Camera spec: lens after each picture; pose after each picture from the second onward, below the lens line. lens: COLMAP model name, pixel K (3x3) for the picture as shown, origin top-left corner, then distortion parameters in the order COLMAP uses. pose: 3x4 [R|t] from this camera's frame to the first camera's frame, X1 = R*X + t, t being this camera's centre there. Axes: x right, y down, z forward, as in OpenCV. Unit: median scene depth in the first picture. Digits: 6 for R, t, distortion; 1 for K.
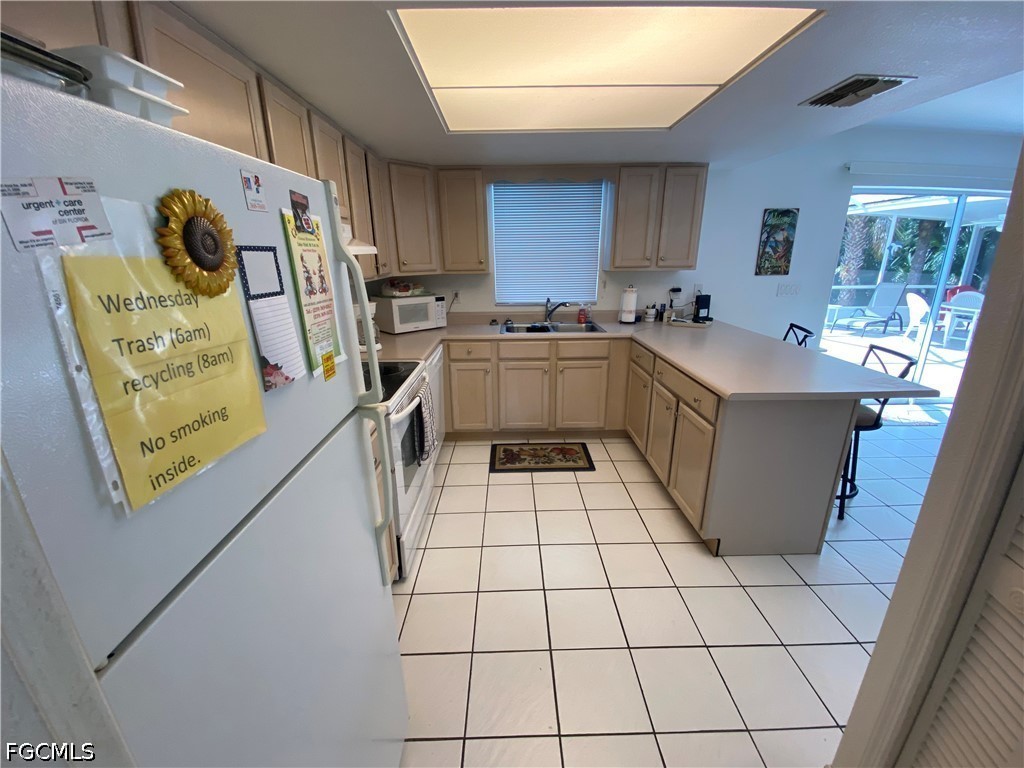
lens RADIAL K [[411.3, 0, 514.5], [0, 411.3, 383.7], [0, 0, 1]] dist [0.015856, -0.018026]
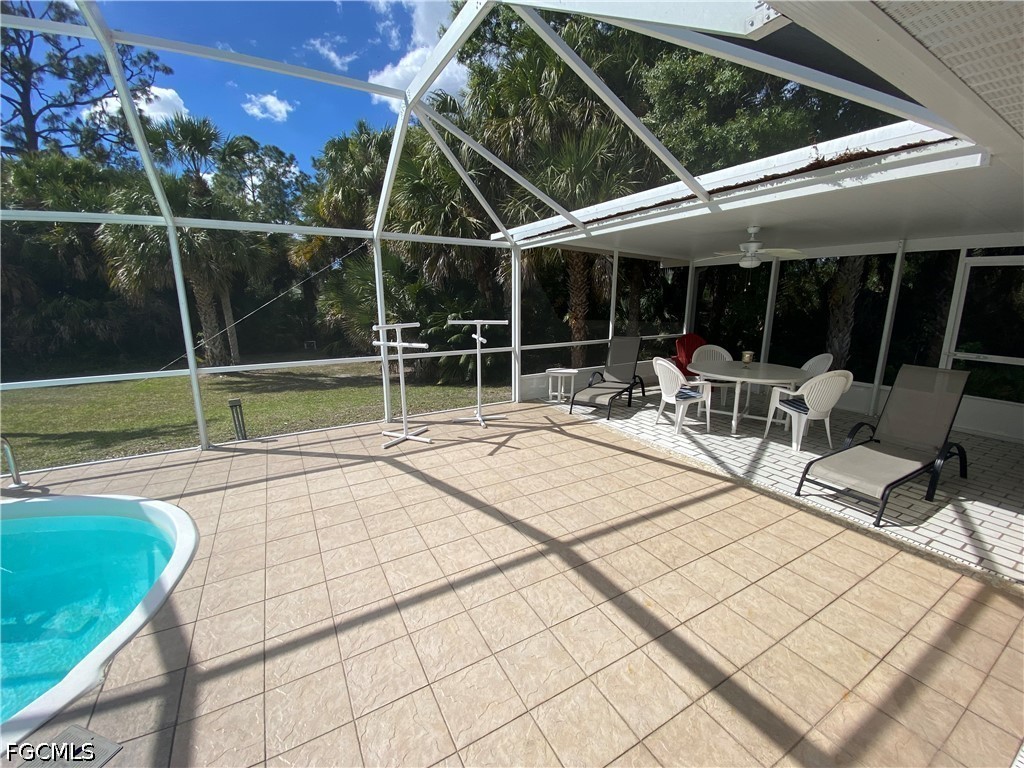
lens RADIAL K [[412.5, 0, 512.0], [0, 412.5, 384.0], [0, 0, 1]] dist [0.022044, -0.020384]
pose [[0.870444, -0.090508, 0.483876, 1.300775], [0.136520, 0.988780, -0.060636, -0.517148], [-0.472959, 0.118839, 0.873033, 1.616268]]
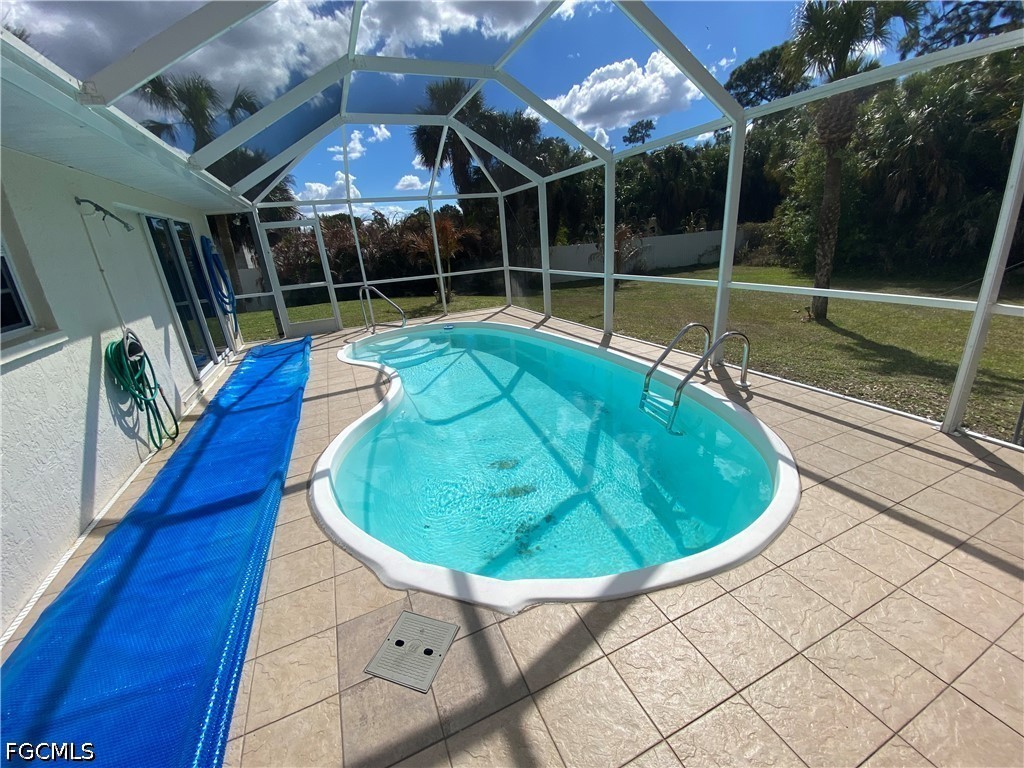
lens RADIAL K [[412.5, 0, 512.0], [0, 412.5, 384.0], [0, 0, 1]] dist [0.022044, -0.020384]
pose [[0.390675, 0.295439, -0.871831, 1.465275], [-0.201268, 0.951597, 0.232280, -0.673863], [0.898256, 0.084725, 0.431228, 2.279575]]
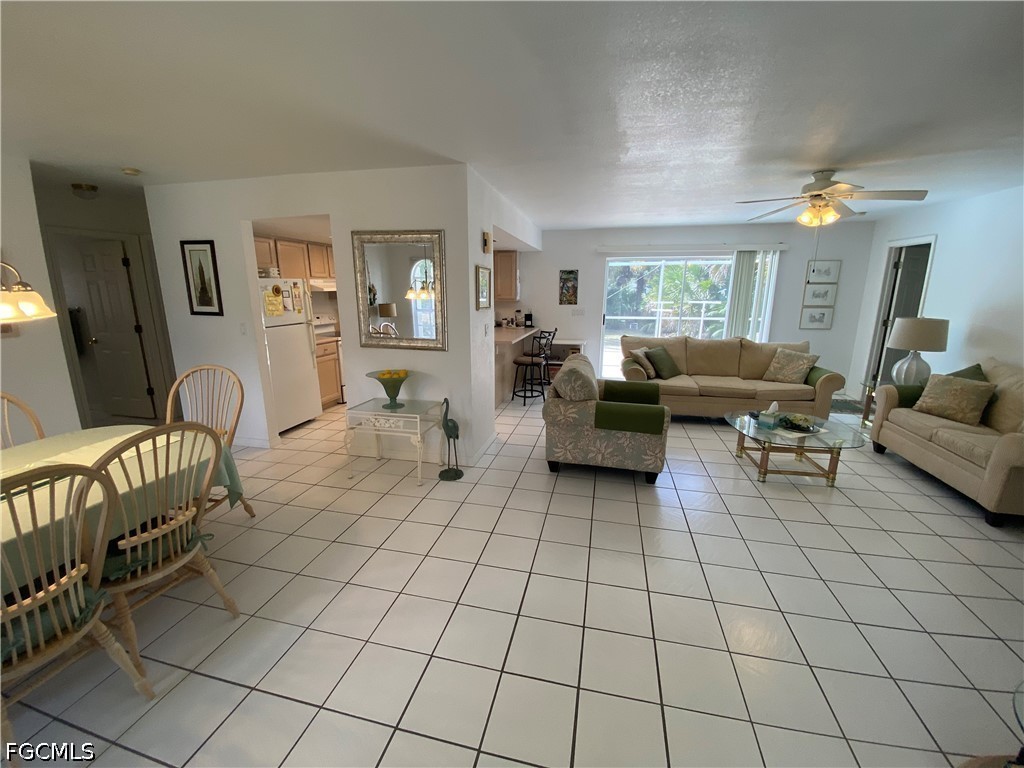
lens RADIAL K [[412.5, 0, 512.0], [0, 412.5, 384.0], [0, 0, 1]] dist [0.022044, -0.020384]
pose [[0.969808, 0.071484, -0.233159, 1.251816], [-0.088570, 0.994035, -0.063643, 0.349569], [0.227218, 0.082373, 0.970354, -1.248503]]
